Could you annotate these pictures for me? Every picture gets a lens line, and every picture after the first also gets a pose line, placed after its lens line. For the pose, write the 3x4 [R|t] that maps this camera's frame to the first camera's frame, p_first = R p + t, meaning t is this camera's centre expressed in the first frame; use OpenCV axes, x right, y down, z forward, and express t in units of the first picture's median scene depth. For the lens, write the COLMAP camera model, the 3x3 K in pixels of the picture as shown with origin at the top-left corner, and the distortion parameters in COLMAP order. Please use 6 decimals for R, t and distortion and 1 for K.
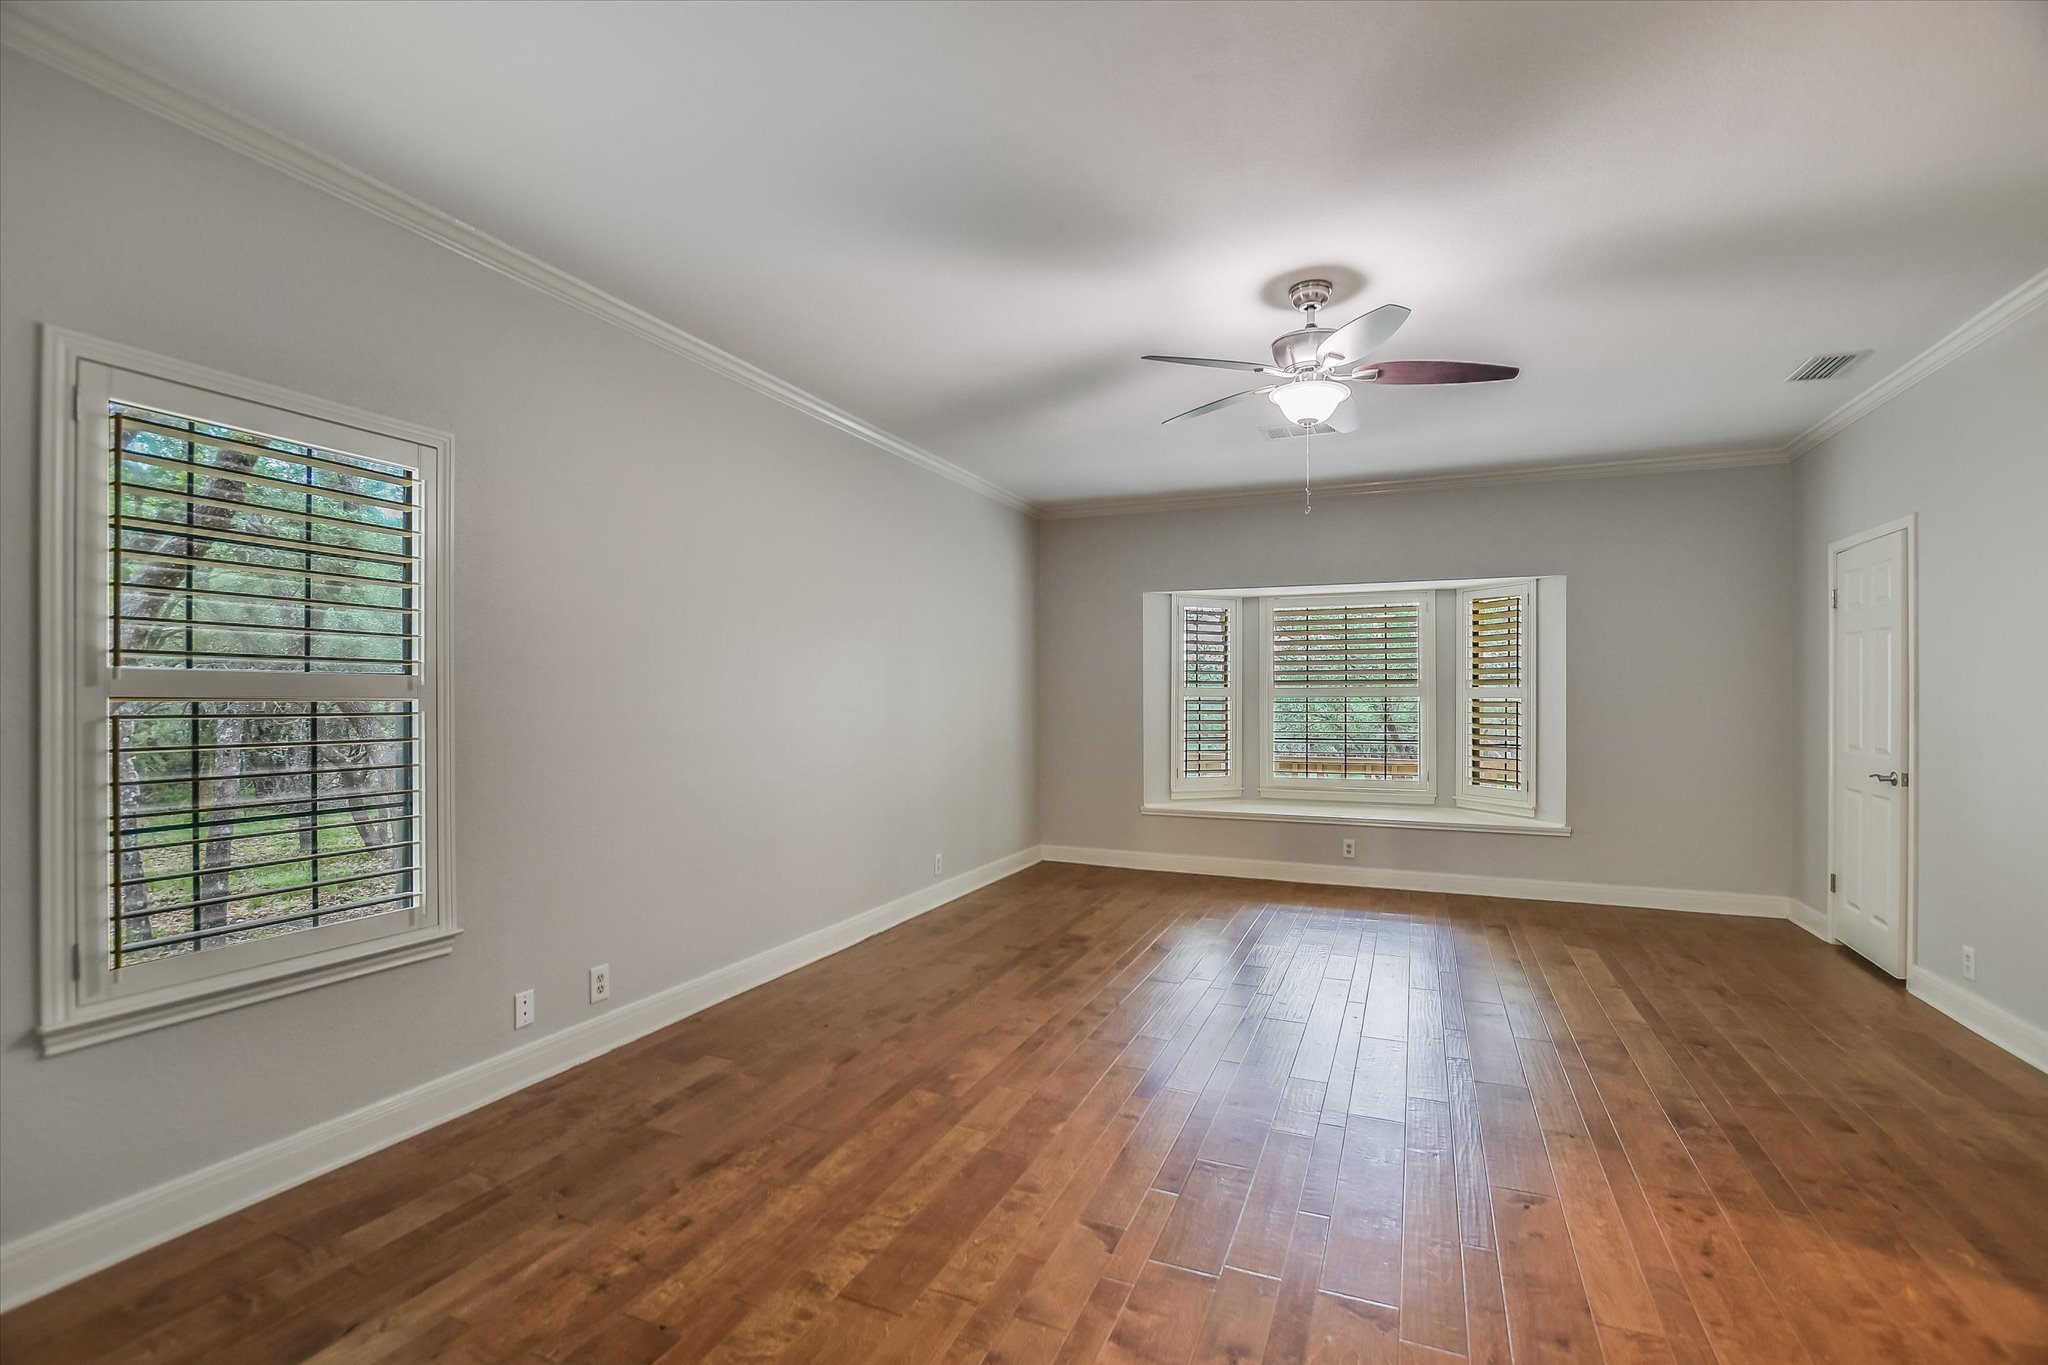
lens RADIAL K [[912.7, 0, 1034.4], [0, 912.7, 692.7], [0, 0, 1]] dist [0.008023, 0.000805]
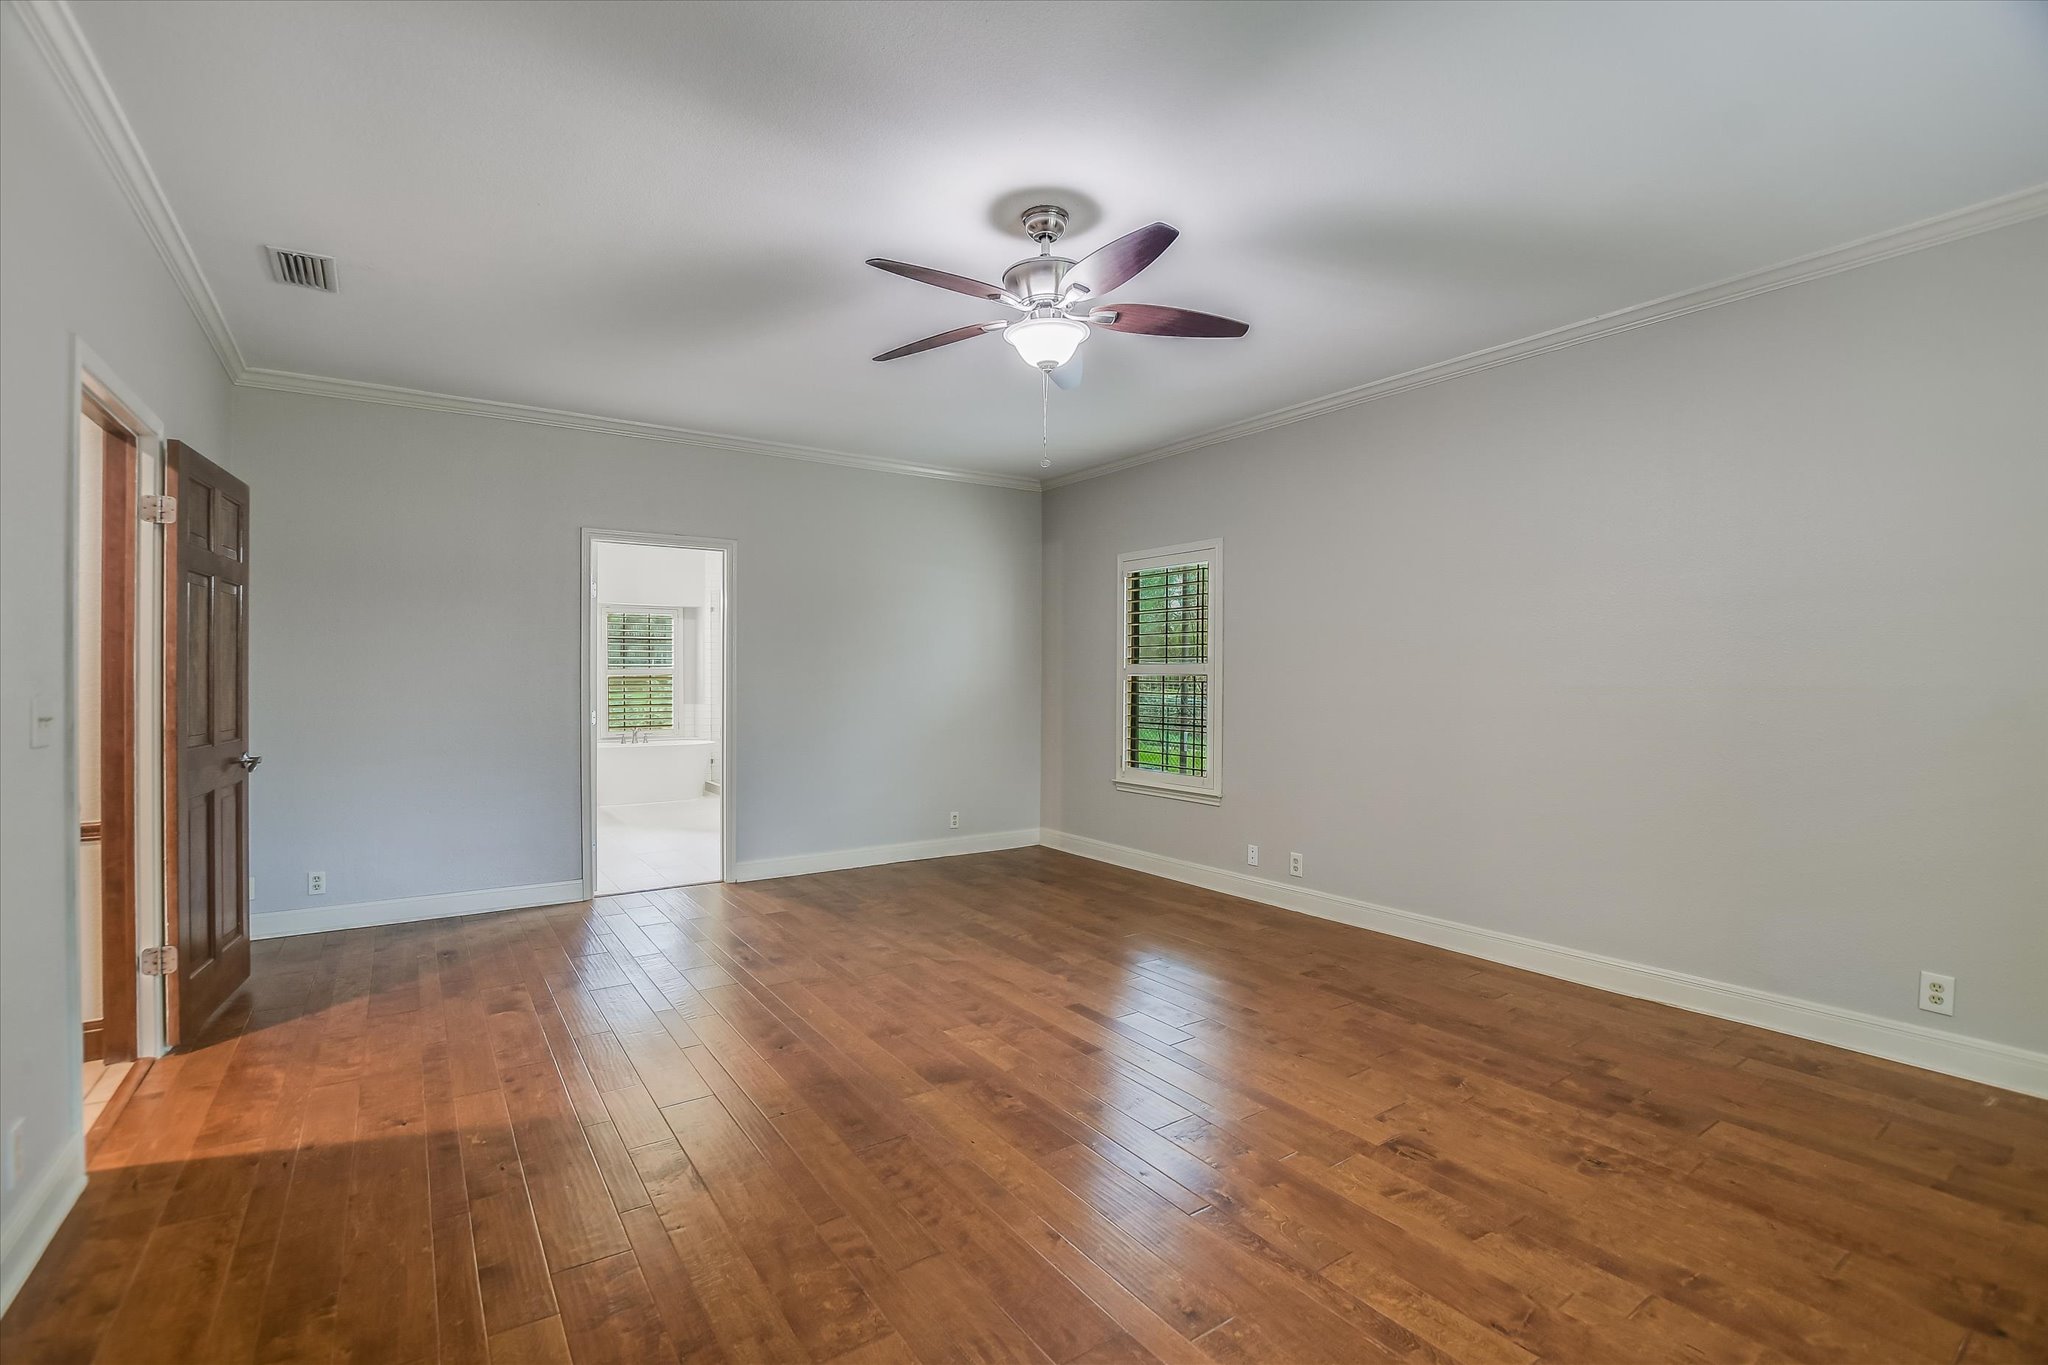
lens RADIAL K [[912.7, 0, 1034.4], [0, 912.7, 692.7], [0, 0, 1]] dist [0.008023, 0.000805]
pose [[-0.537942, 0.009660, -0.842926, 1.055486], [0.009572, 0.999940, 0.005350, 0.016860], [0.842927, -0.005190, -0.538002, 1.464734]]
